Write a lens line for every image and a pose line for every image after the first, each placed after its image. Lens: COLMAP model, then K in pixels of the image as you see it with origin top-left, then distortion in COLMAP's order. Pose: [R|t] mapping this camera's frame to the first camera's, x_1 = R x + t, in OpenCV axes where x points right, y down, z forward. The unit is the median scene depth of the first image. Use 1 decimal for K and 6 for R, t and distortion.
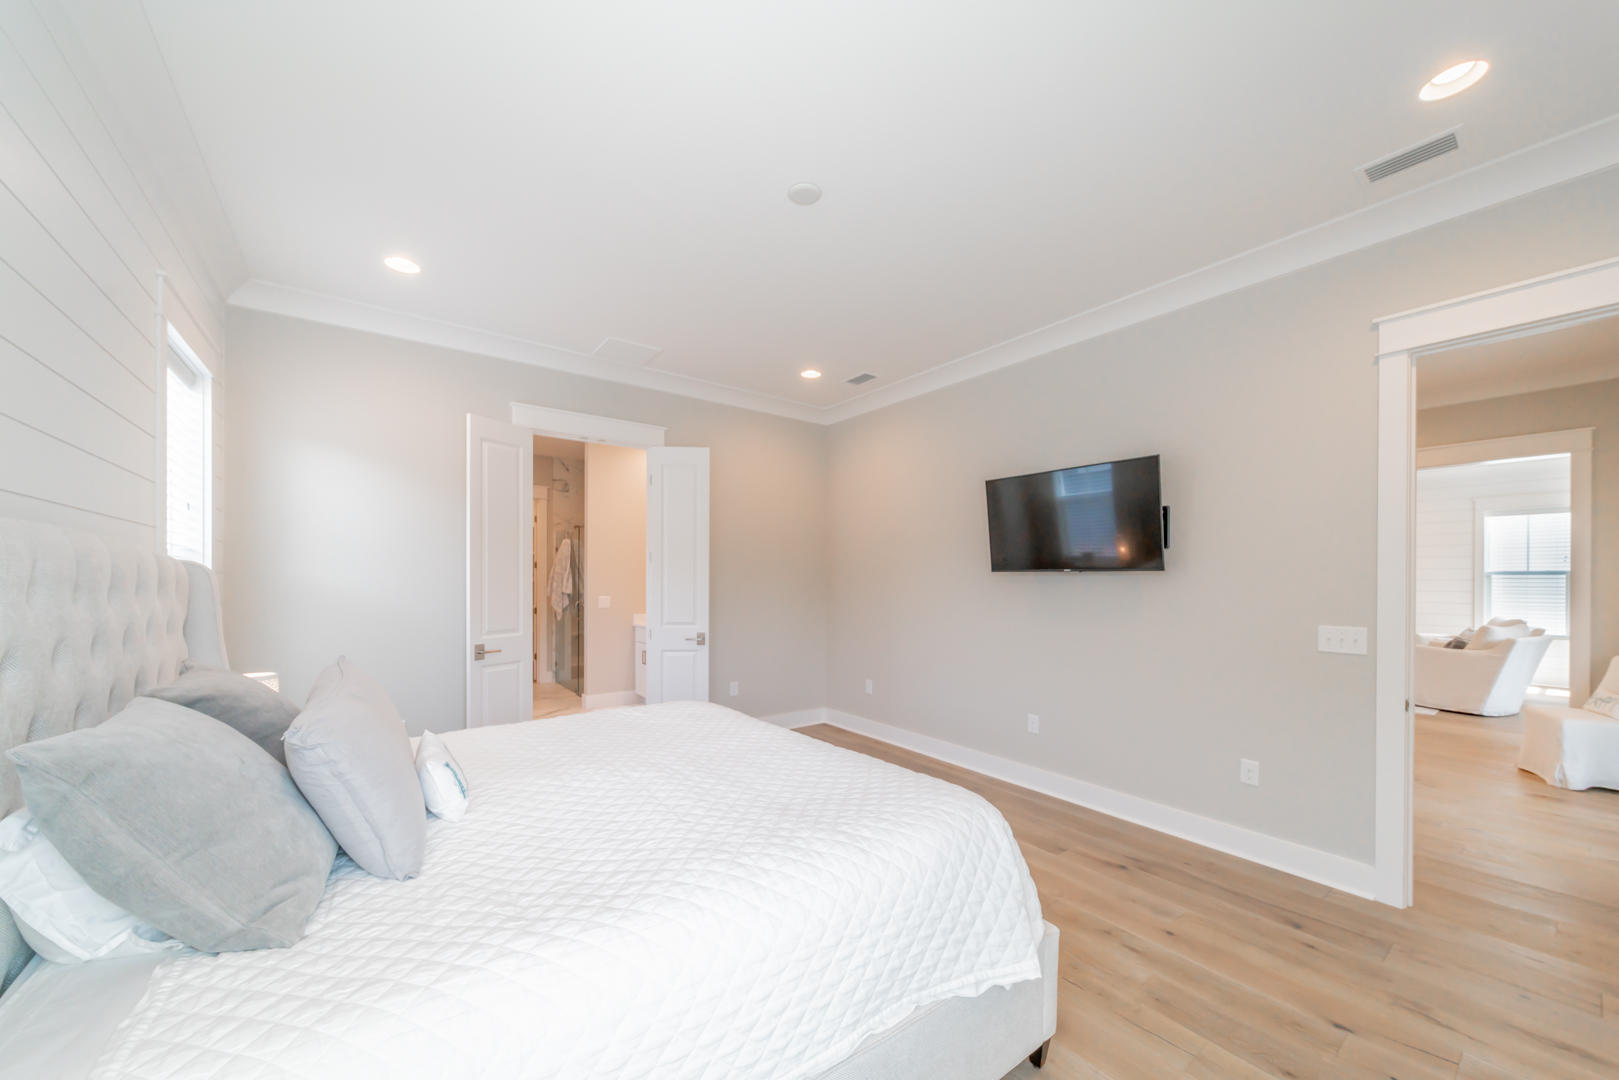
lens RADIAL K [[587.0, 0, 793.0], [0, 587.0, 576.9], [0, 0, 1]] dist [-0.002221, -0.000112]
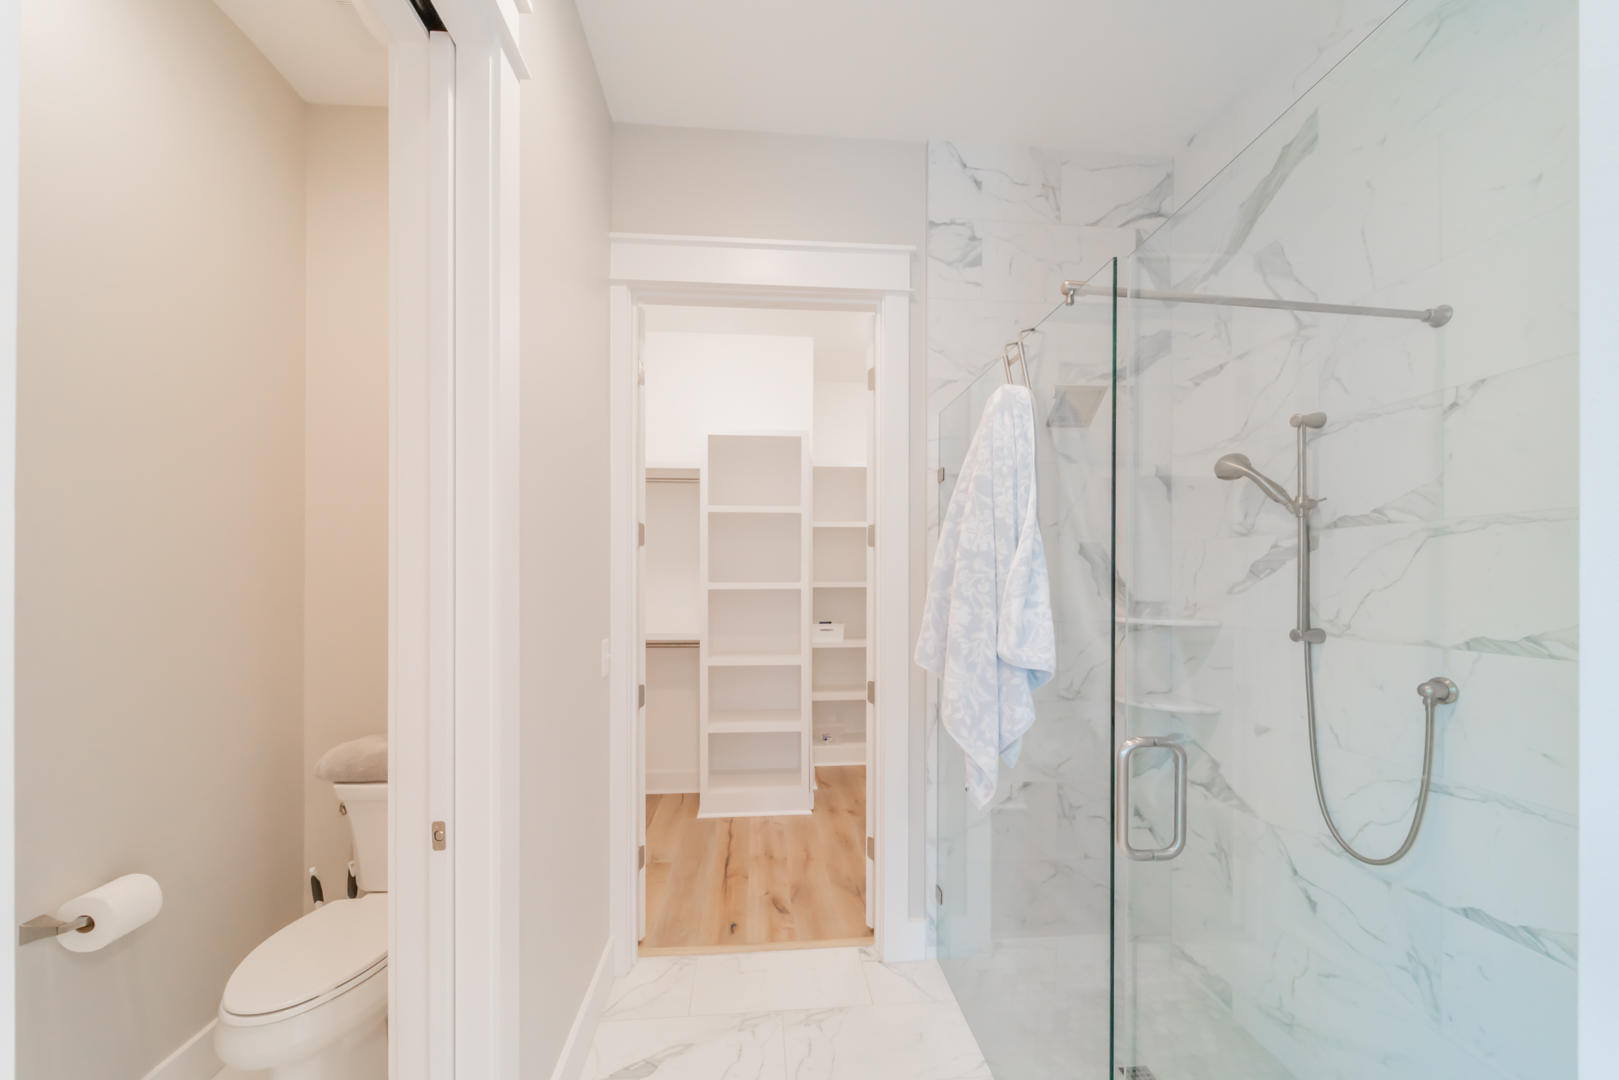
lens RADIAL K [[587.3, 0, 808.7], [0, 587.3, 569.8], [0, 0, 1]] dist [-0.000395, -0.000186]
pose [[0.860253, -0.003702, -0.509855, -0.344806], [-0.001073, 0.999958, -0.009071, 0.000219], [0.509867, 0.008351, 0.860213, 0.798324]]
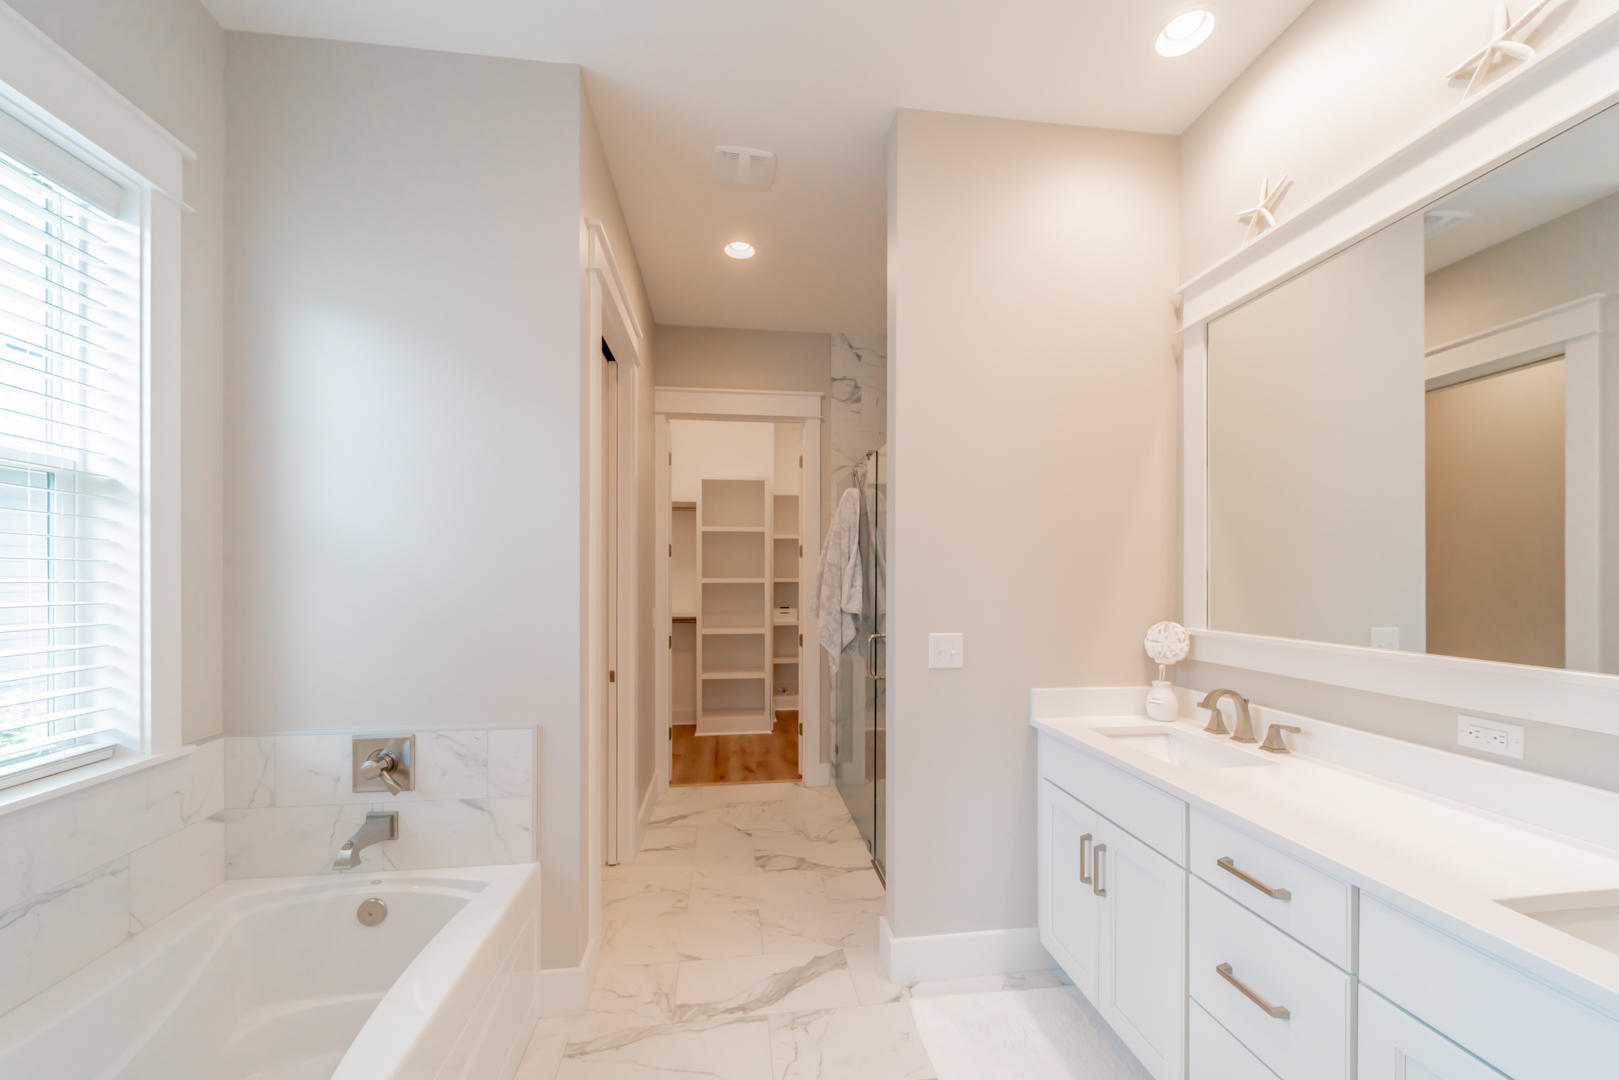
lens RADIAL K [[587.3, 0, 808.7], [0, 587.3, 569.8], [0, 0, 1]] dist [-0.000395, -0.000186]
pose [[0.881176, -0.001962, -0.472784, -0.206411], [-0.000480, 0.999987, -0.005044, -0.000759], [0.472788, 0.004671, 0.881164, 0.598989]]
